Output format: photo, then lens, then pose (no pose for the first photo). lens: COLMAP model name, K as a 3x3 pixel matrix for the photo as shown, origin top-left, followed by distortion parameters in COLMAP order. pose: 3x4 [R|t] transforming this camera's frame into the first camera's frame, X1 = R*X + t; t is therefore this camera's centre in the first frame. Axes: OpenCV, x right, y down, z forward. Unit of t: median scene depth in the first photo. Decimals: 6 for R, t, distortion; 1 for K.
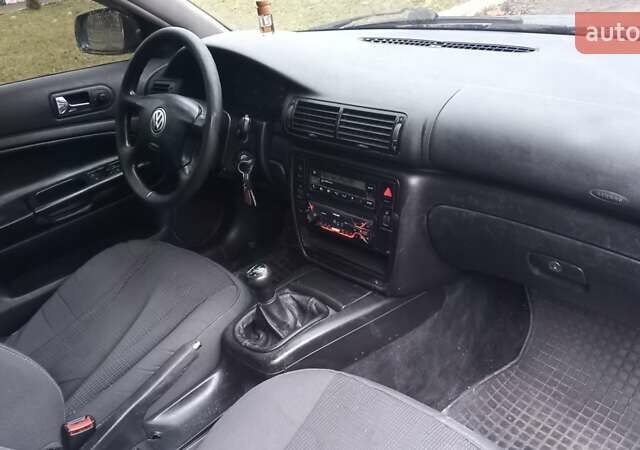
lens RADIAL K [[577.3, 0, 320.0], [0, 577.3, 225.0], [0, 0, 1]] dist [0.061651, -0.126732]
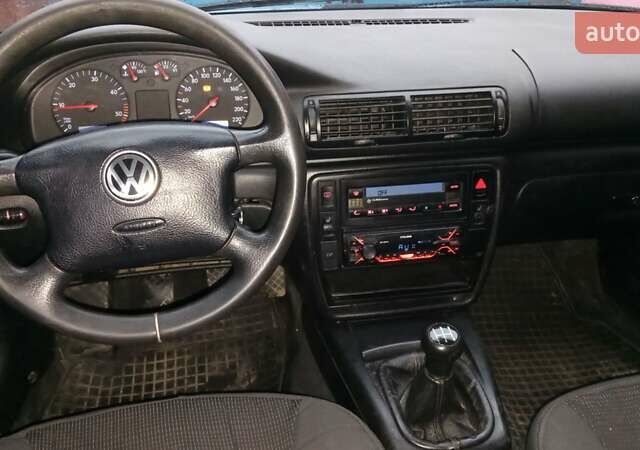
lens RADIAL K [[577.3, 0, 320.0], [0, 577.3, 225.0], [0, 0, 1]] dist [0.061651, -0.126732]
pose [[0.591257, -0.279748, 0.756410, -0.636743], [0.313213, 0.943941, 0.104277, -0.153005], [-0.743177, 0.175263, 0.645732, 0.605657]]
